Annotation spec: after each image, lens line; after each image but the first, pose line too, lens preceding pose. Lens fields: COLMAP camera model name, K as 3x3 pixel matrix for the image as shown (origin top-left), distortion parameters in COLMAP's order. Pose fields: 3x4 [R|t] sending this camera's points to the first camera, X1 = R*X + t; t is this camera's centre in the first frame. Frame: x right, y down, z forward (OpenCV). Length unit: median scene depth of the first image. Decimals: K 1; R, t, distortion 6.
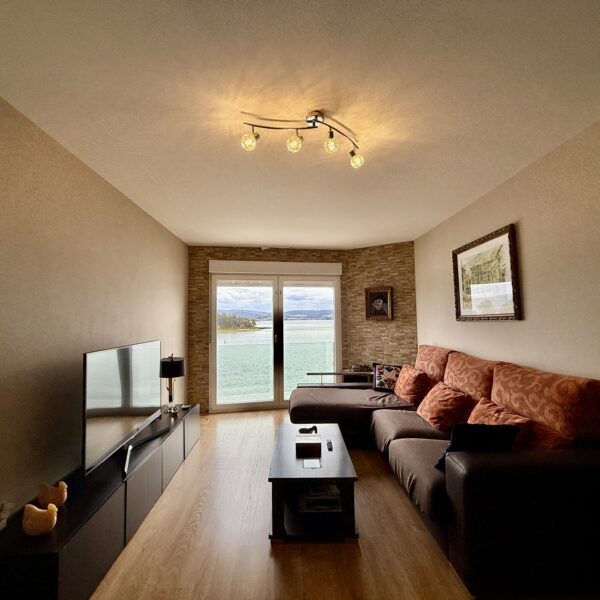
lens RADIAL K [[318.2, 0, 298.0], [0, 318.2, 300.7], [0, 0, 1]] dist [-0.000444, -0.000253]
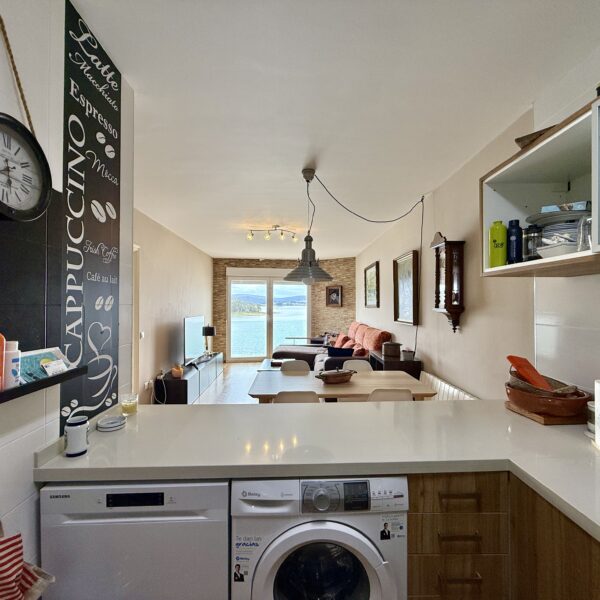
lens RADIAL K [[318.2, 0, 298.0], [0, 318.2, 300.7], [0, 0, 1]] dist [-0.000444, -0.000253]
pose [[0.999787, 0.013505, -0.015622, 0.105535], [-0.012779, 0.998875, 0.045670, -0.039169], [0.016221, -0.045461, 0.998834, -0.588024]]
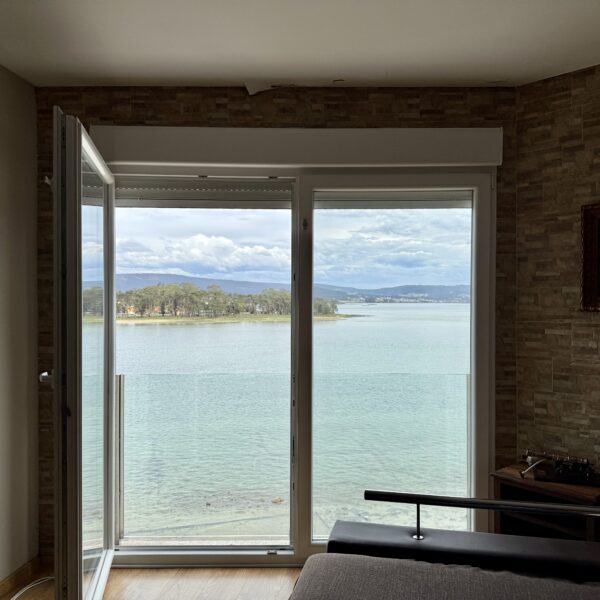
lens RADIAL K [[555.9, 0, 300.1], [0, 555.9, 305.6], [0, 0, 1]] dist [0.088783, -0.154126]
pose [[0.979980, 0.016754, -0.198391, 0.060137], [-0.003343, 0.997697, 0.067743, 0.021252], [0.199069, -0.065724, 0.977779, 0.447972]]
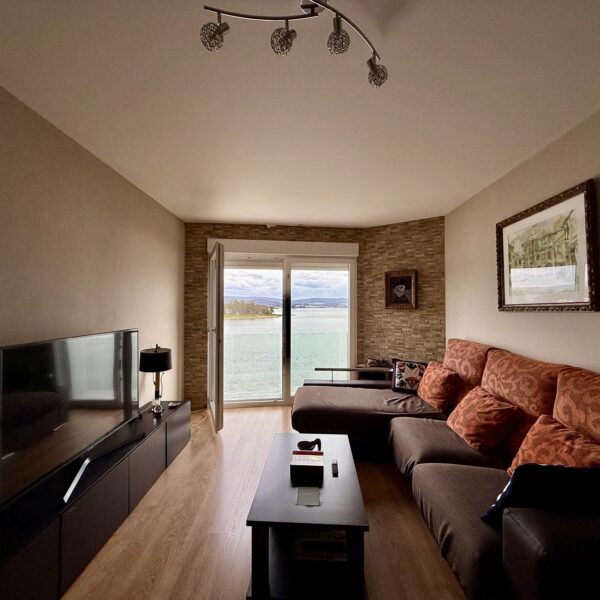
lens RADIAL K [[318.2, 0, 298.0], [0, 318.2, 300.7], [0, 0, 1]] dist [-0.000444, -0.000253]
pose [[0.998308, 0.012708, -0.056733, 0.025059], [-0.010504, 0.999185, 0.038975, 0.008401], [0.057182, -0.038313, 0.997628, 0.121439]]
